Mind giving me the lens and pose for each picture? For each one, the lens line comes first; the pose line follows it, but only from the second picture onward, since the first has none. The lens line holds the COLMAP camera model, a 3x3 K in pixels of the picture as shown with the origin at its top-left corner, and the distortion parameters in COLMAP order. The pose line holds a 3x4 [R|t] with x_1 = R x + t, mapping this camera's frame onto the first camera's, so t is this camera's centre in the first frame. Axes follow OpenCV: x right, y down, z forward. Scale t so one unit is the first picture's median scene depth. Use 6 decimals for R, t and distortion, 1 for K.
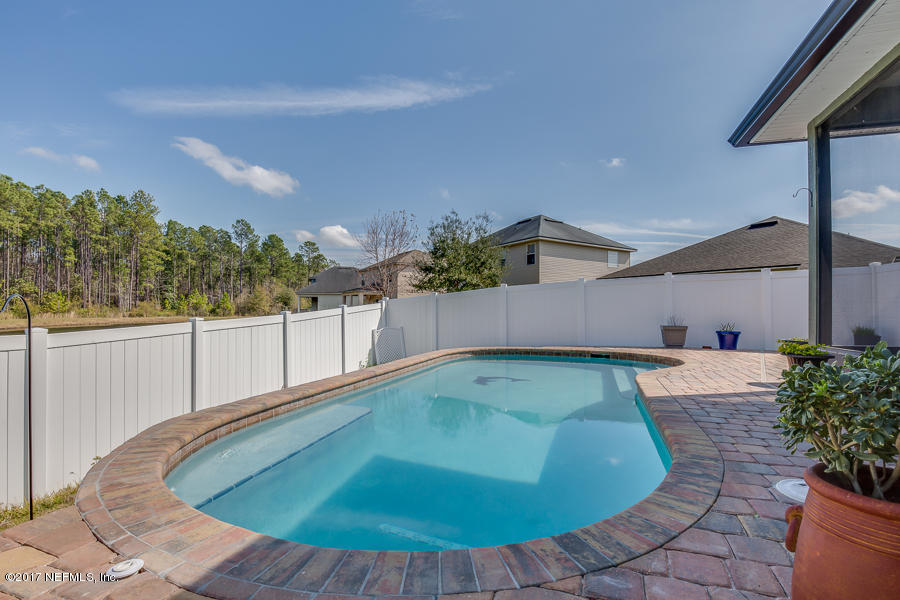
lens RADIAL K [[430.0, 0, 450.0], [0, 430.0, 300.0], [0, 0, 1]] dist [-0.003384, -0.000609]
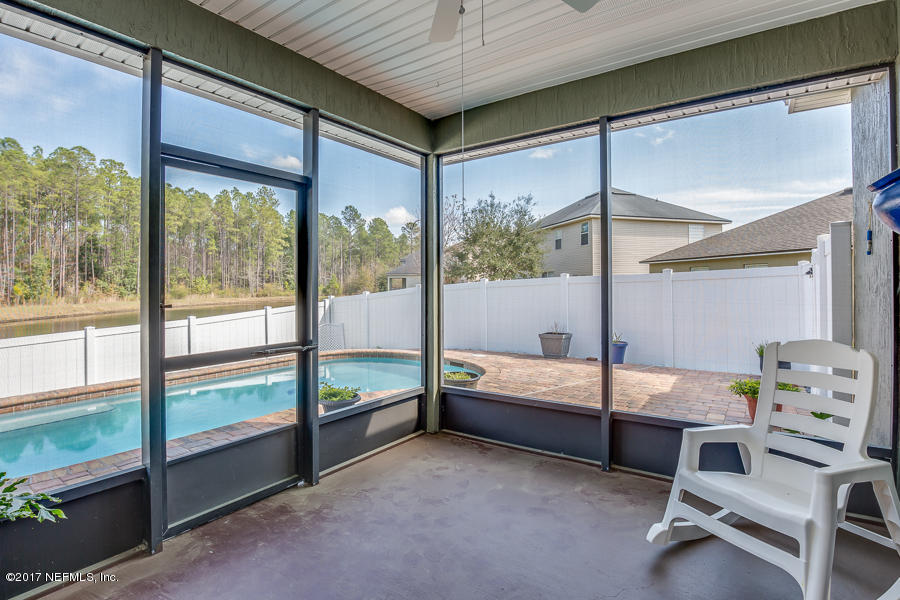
lens RADIAL K [[442.9, 0, 448.0], [0, 442.9, 281.9], [0, 0, 1]] dist [-0.000044, -0.000456]
pose [[0.957325, -0.009232, -0.288866, 0.100689], [0.014024, 0.999796, 0.014522, -0.011847], [0.288673, -0.017953, 0.957259, 0.002228]]
